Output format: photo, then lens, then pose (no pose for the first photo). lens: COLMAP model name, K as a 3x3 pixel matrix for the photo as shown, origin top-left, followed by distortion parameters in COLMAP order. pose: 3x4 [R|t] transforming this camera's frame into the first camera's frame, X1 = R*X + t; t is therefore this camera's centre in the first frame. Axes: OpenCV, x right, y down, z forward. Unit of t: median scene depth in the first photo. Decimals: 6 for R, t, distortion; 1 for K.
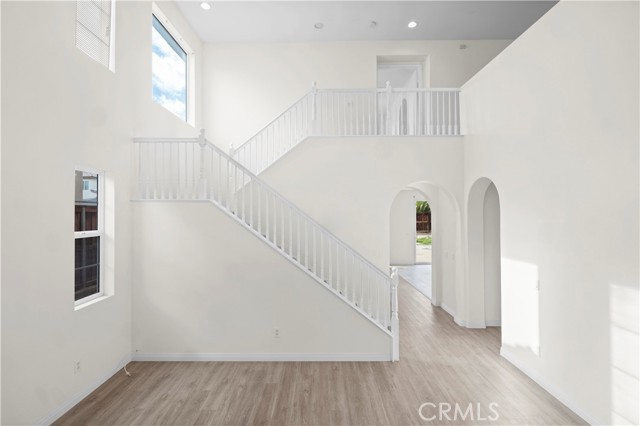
lens RADIAL K [[293.9, 0, 318.3], [0, 293.9, 206.9], [0, 0, 1]] dist [0.010773, -0.001022]
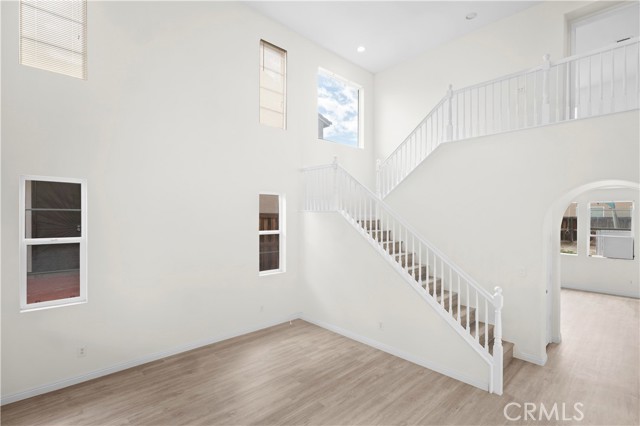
lens RADIAL K [[293.9, 0, 322.9], [0, 293.9, 217.1], [0, 0, 1]] dist [0.010773, -0.001022]
pose [[0.710548, 0.006842, -0.703615, 0.560038], [0.005199, 0.999874, 0.014973, -0.016235], [0.703629, -0.014297, 0.710423, 0.031517]]
